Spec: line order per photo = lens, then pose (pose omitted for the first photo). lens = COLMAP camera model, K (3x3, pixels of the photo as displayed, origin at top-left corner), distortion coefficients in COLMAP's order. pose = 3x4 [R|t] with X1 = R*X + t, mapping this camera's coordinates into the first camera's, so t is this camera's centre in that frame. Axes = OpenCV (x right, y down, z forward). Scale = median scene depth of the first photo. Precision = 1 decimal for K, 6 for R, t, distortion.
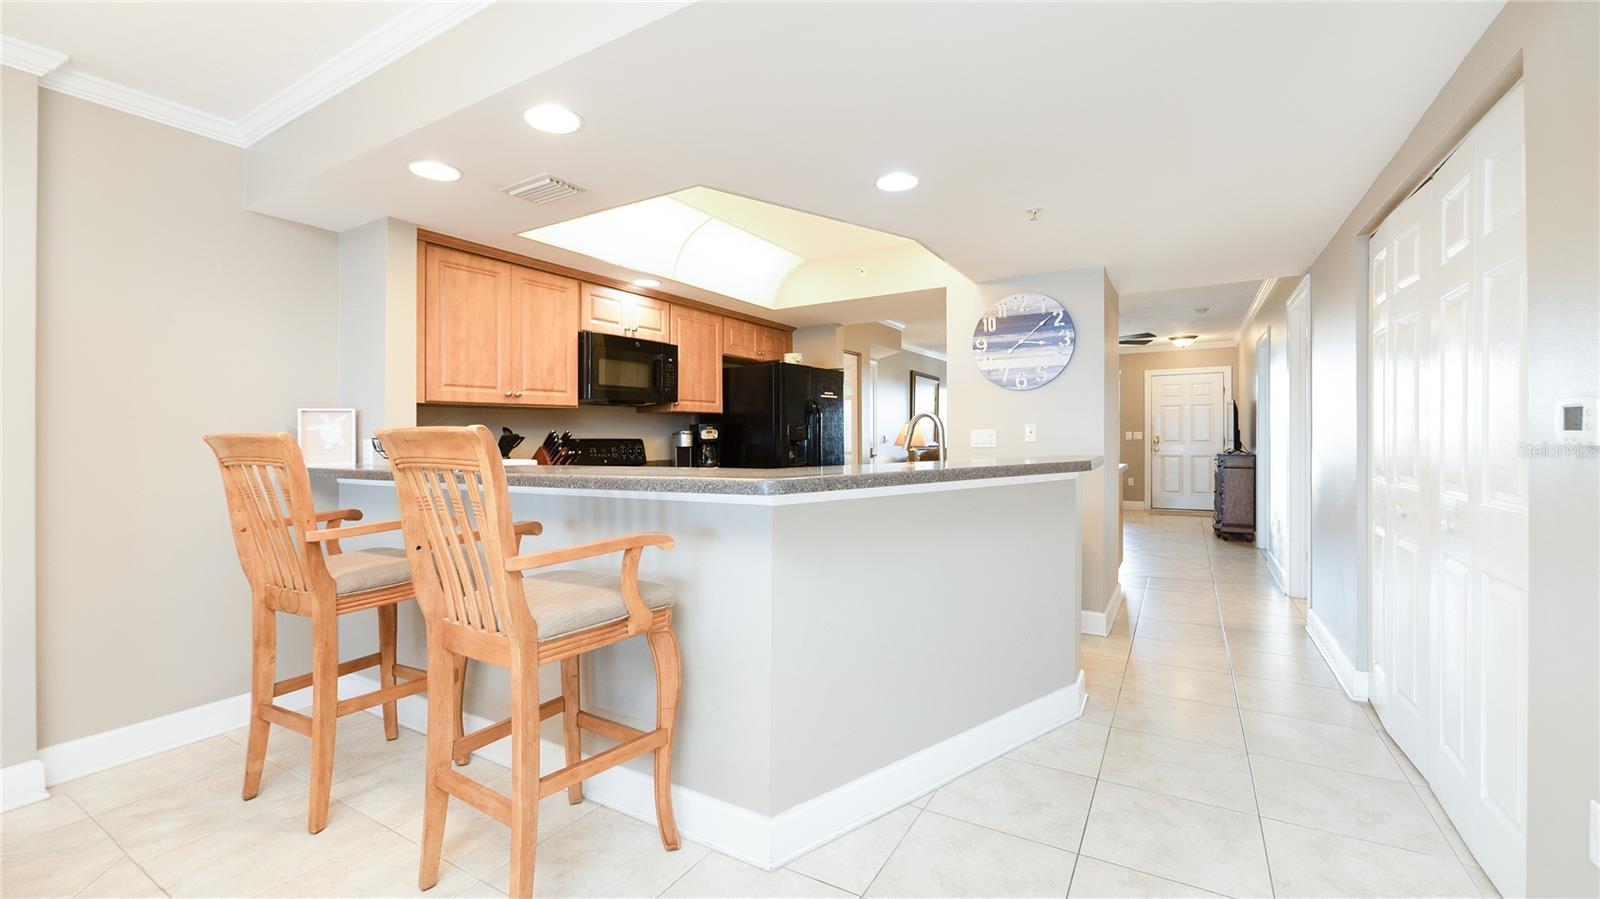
lens RADIAL K [[652.5, 0, 797.9], [0, 652.5, 445.8], [0, 0, 1]] dist [-0.008974, -0.000685]
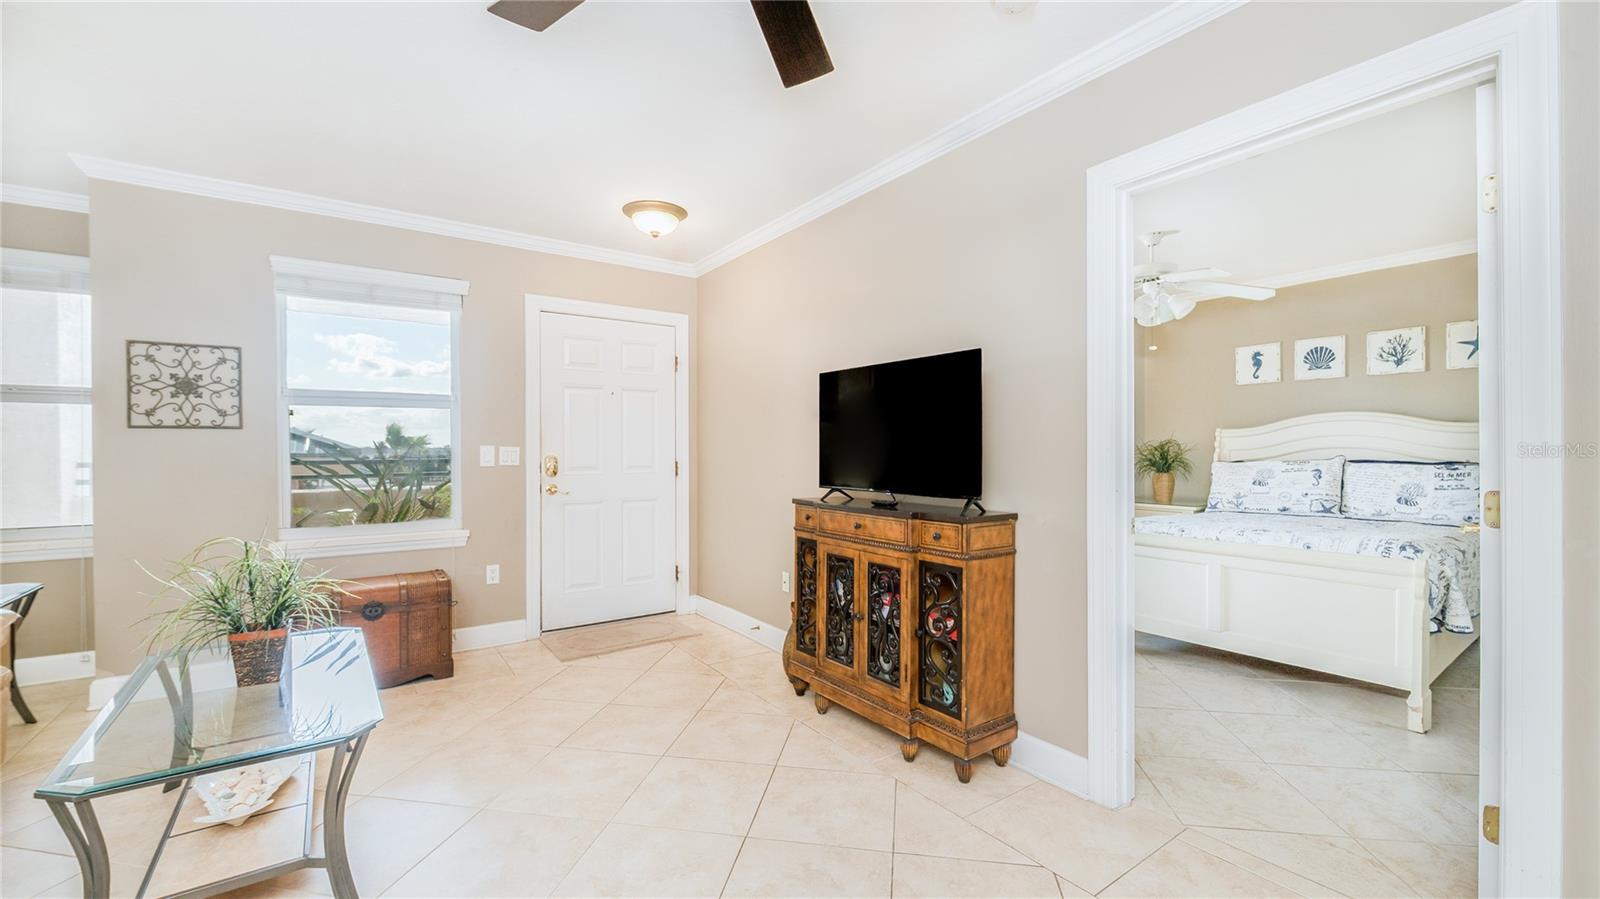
lens RADIAL K [[652.5, 0, 797.6], [0, 652.5, 456.7], [0, 0, 1]] dist [-0.008974, -0.000685]
pose [[0.414468, 0.005215, 0.910049, 0.492951], [0.004986, 0.999956, -0.008001, -0.022882], [-0.910050, 0.007854, 0.414424, 1.418988]]
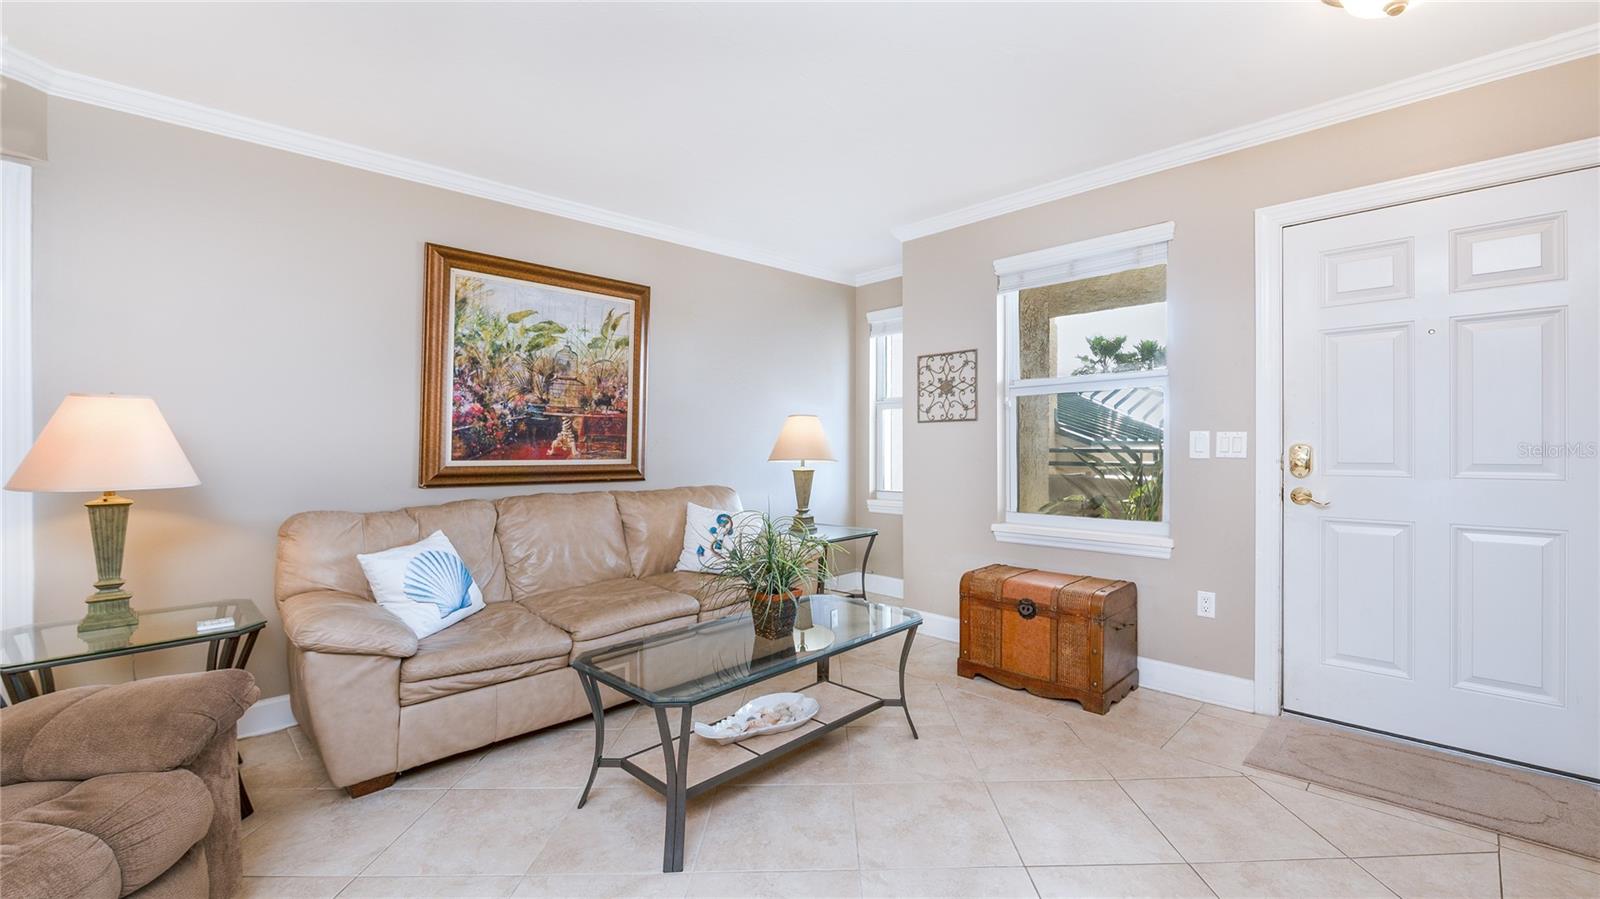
lens RADIAL K [[652.5, 0, 826.2], [0, 652.5, 440.0], [0, 0, 1]] dist [-0.008974, -0.000685]
pose [[0.970622, 0.003798, -0.240581, 0.880166], [-0.006519, 0.999923, -0.010518, -0.027727], [0.240522, 0.011778, 0.970572, 1.433063]]
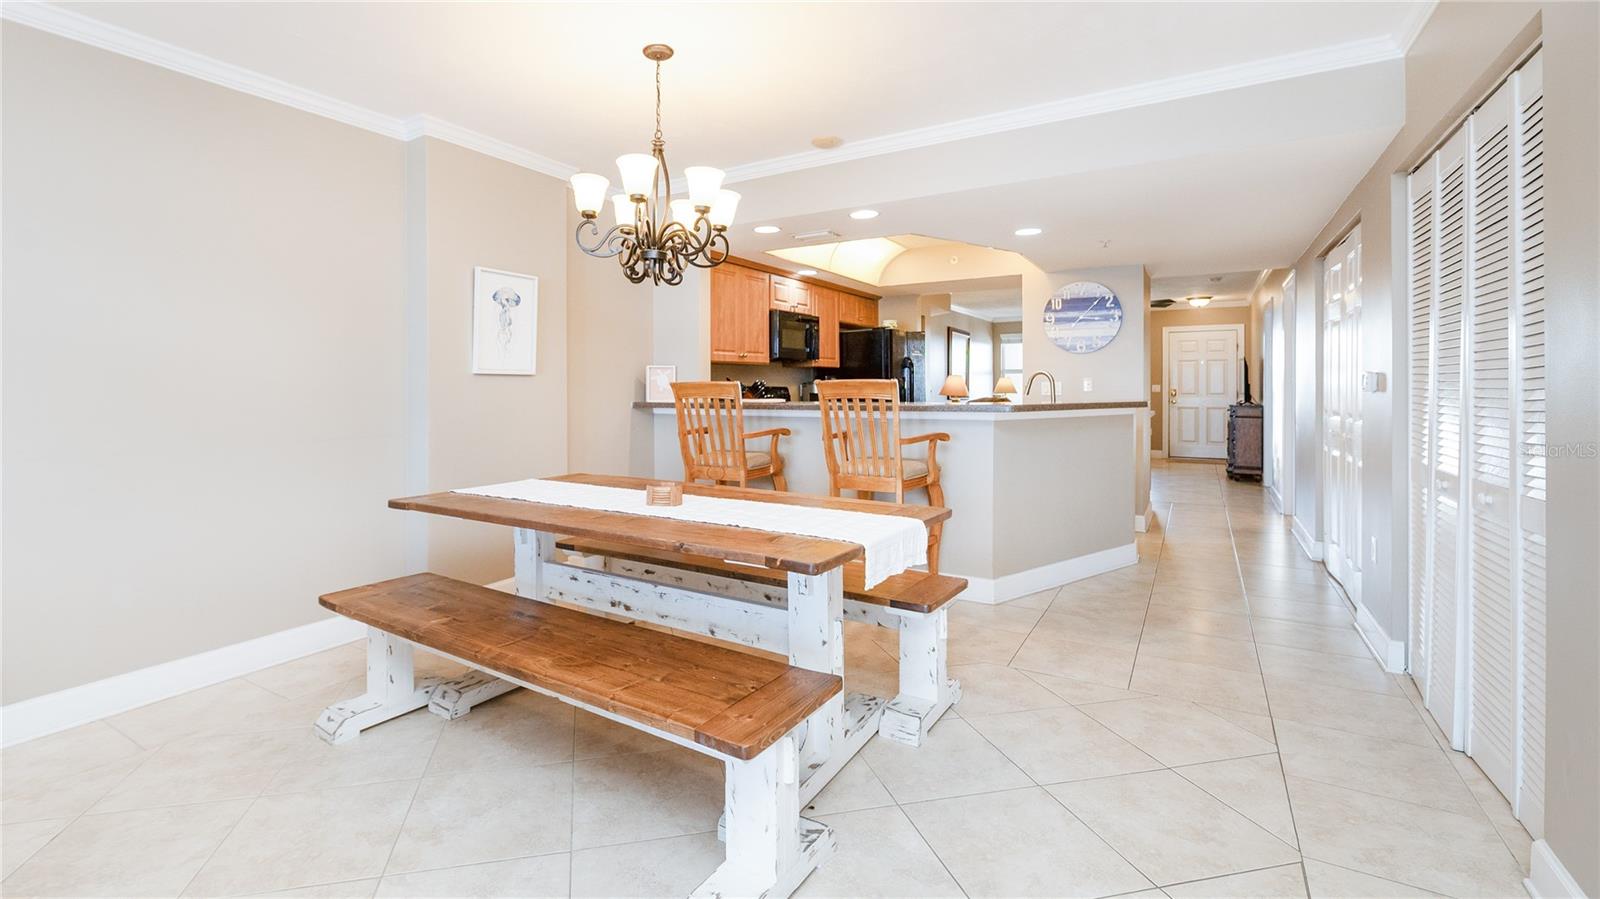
lens RADIAL K [[652.5, 0, 808.1], [0, 652.5, 388.7], [0, 0, 1]] dist [-0.008974, -0.000685]
pose [[0.999957, 0.007656, -0.005235, -0.180597], [-0.007717, 0.999902, -0.011677, 0.006955], [0.005145, 0.011717, 0.999918, -0.295637]]
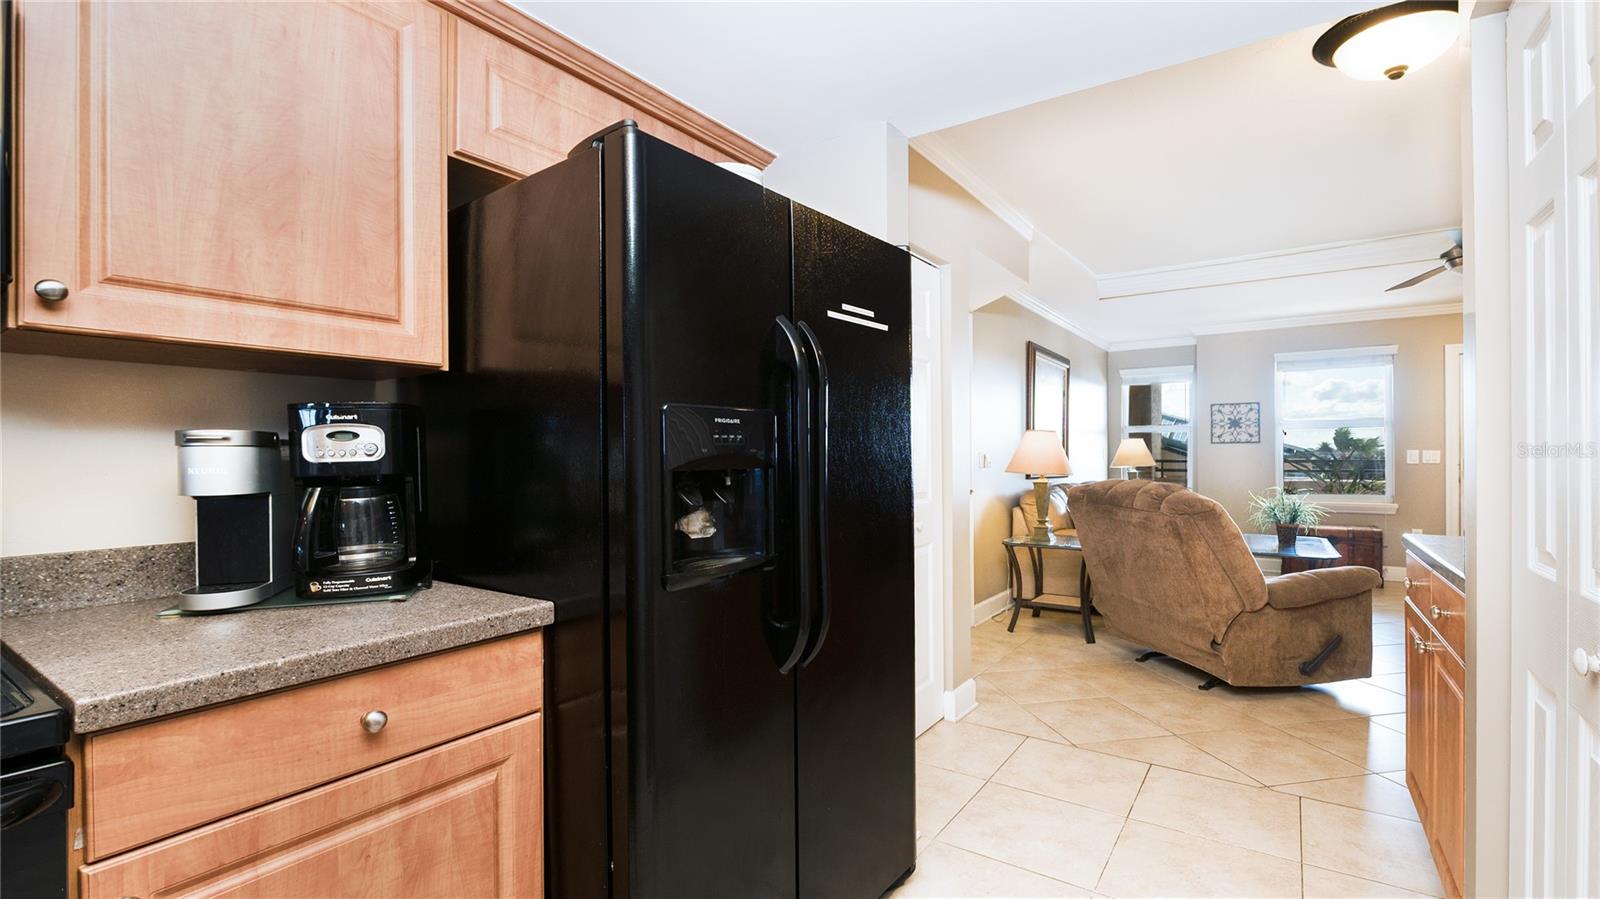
lens RADIAL K [[652.5, 0, 796.0], [0, 652.5, 459.0], [0, 0, 1]] dist [-0.008974, -0.000685]
pose [[0.993782, 0.007497, -0.111092, 0.058991], [-0.008115, 0.999954, -0.005115, -0.011825], [0.111048, 0.005985, 0.993797, 0.777119]]
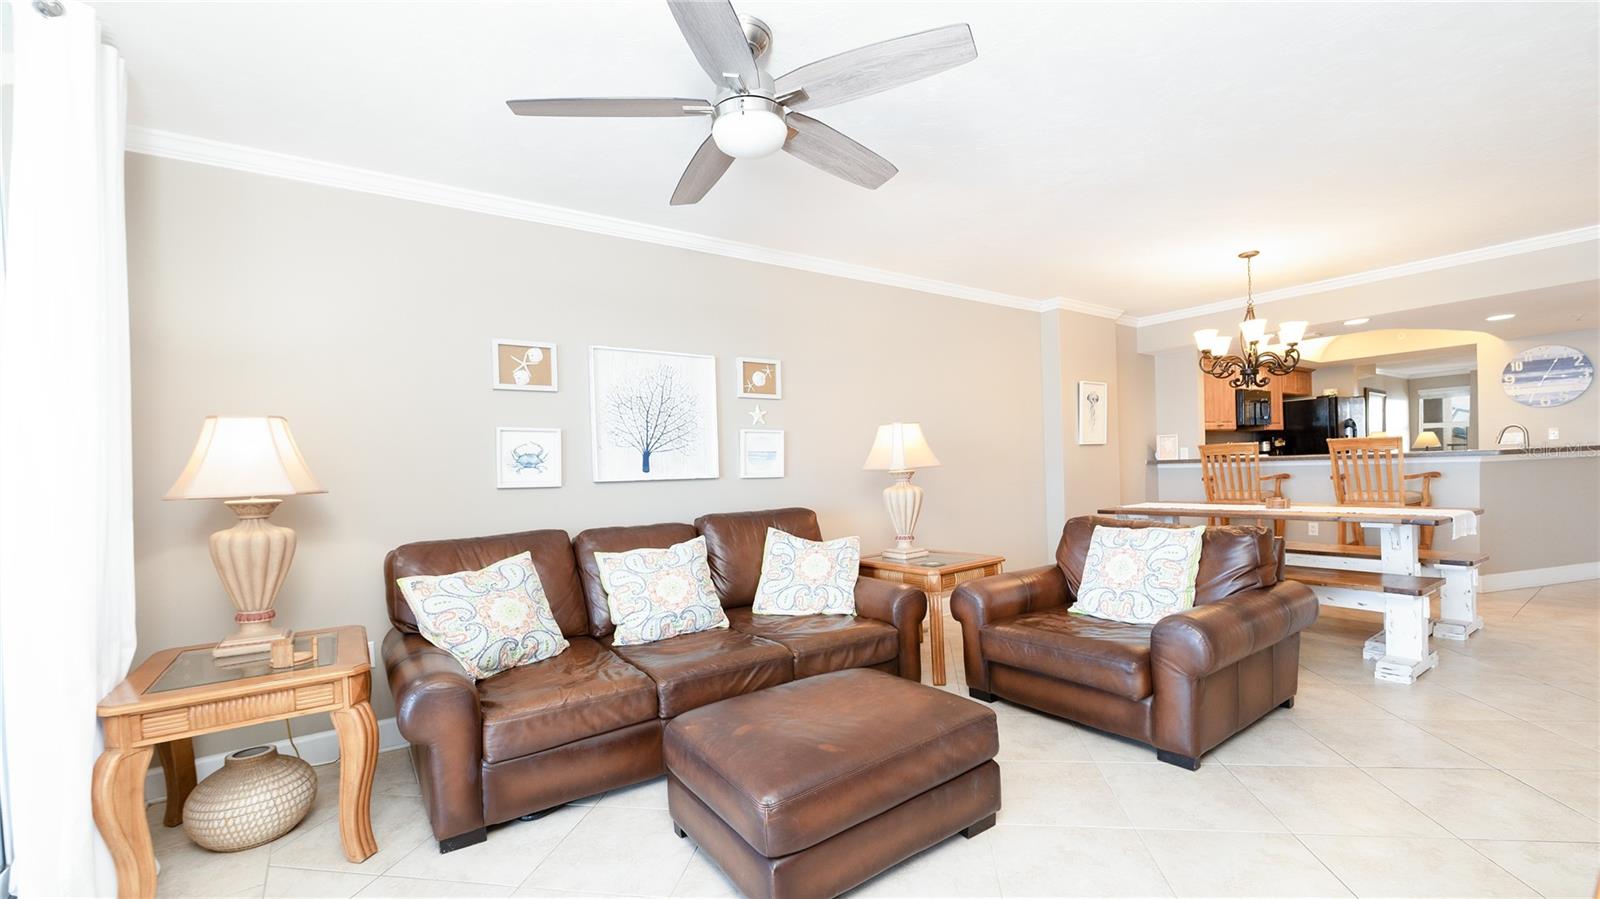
lens RADIAL K [[652.5, 0, 817.7], [0, 652.5, 470.7], [0, 0, 1]] dist [-0.008974, -0.000685]
pose [[0.921519, -0.021168, -0.387756, -0.572364], [0.024227, 0.999702, 0.003002, 0.018128], [0.387577, -0.012161, 0.921757, -0.945124]]
